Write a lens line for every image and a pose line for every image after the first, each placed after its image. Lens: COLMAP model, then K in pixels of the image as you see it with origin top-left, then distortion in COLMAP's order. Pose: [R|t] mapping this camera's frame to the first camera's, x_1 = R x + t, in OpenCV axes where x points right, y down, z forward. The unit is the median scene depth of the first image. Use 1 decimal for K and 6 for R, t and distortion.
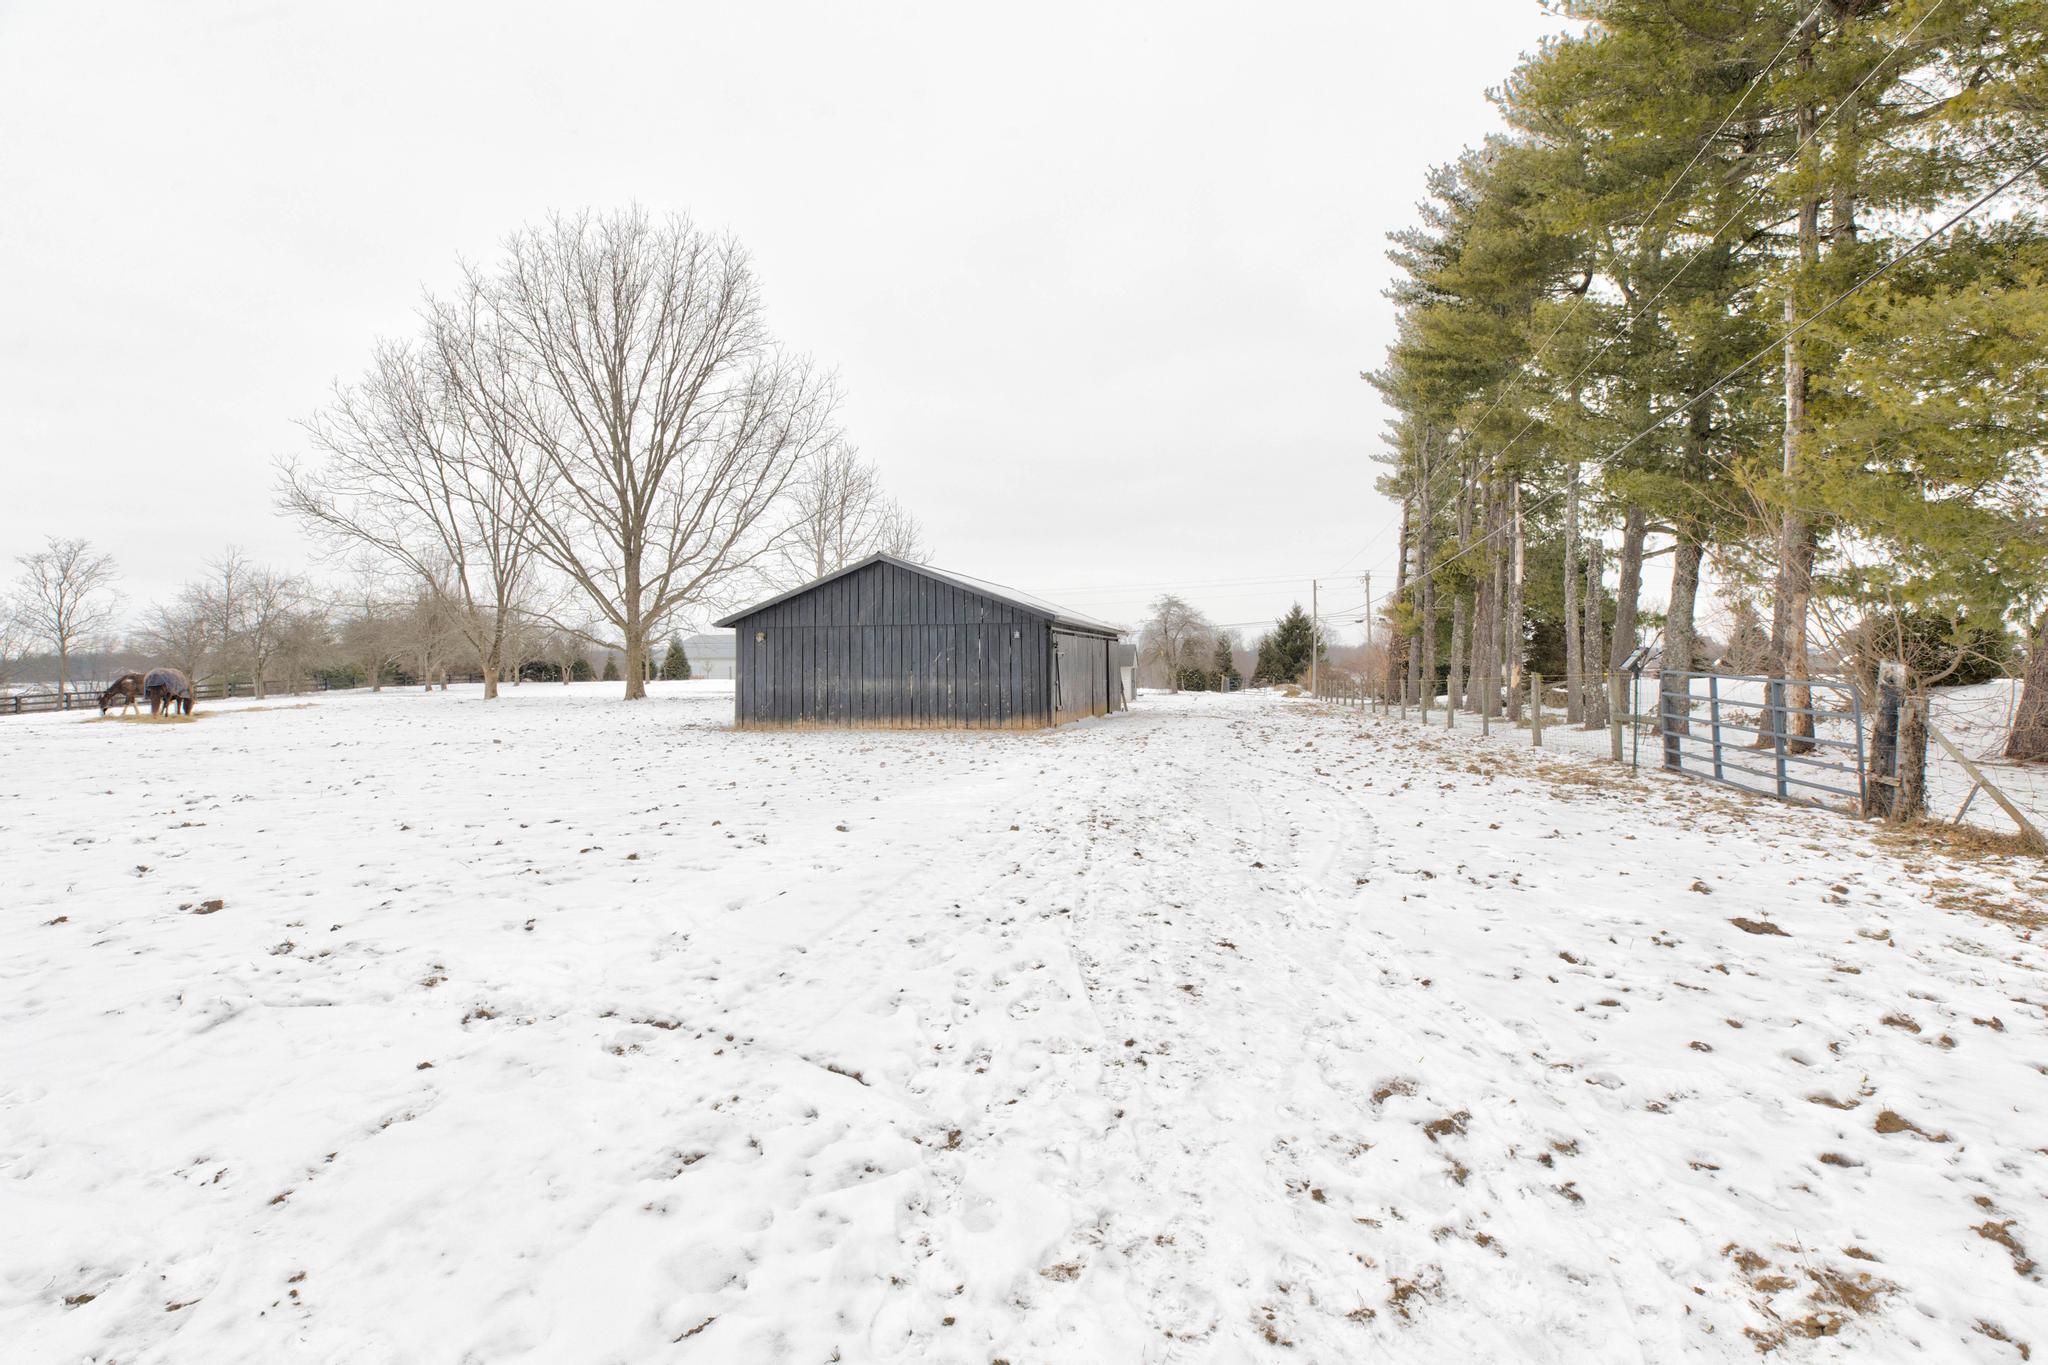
lens RADIAL K [[942.9, 0, 1019.1], [0, 942.9, 608.7], [0, 0, 1]] dist [0.005018, -0.001163]
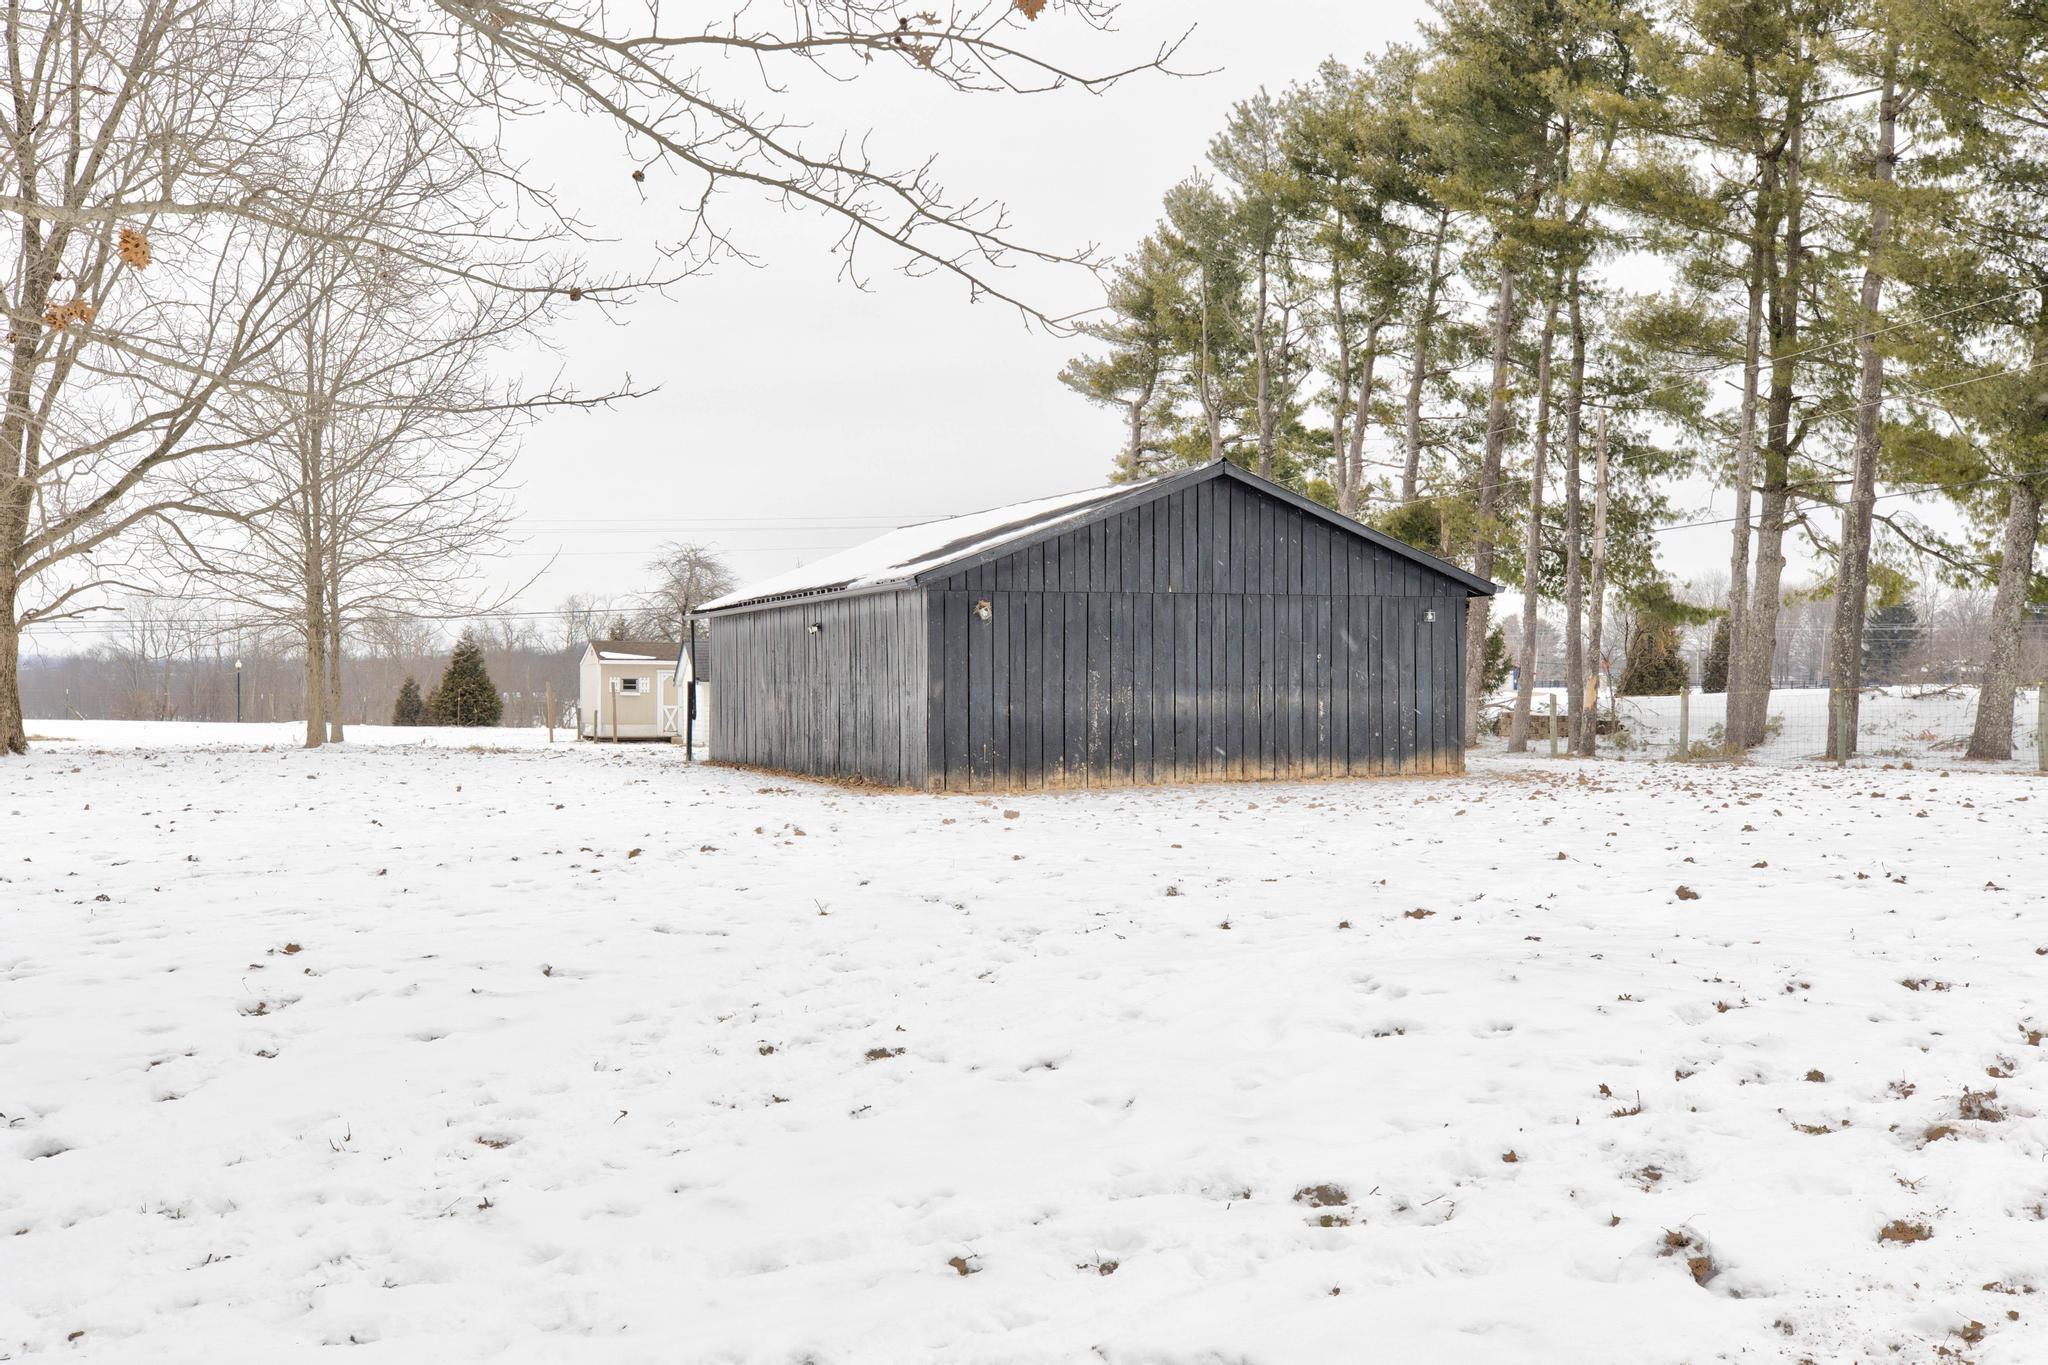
lens RADIAL K [[1900.1, 0, 1008.8], [0, 1900.1, 660.3], [0, 0, 1]] dist [0.004740, 0.000000]
pose [[0.825282, 0.011142, 0.564611, -0.872761], [-0.034679, 0.998918, 0.030977, 0.026634], [-0.563656, -0.045145, 0.824775, 0.157035]]
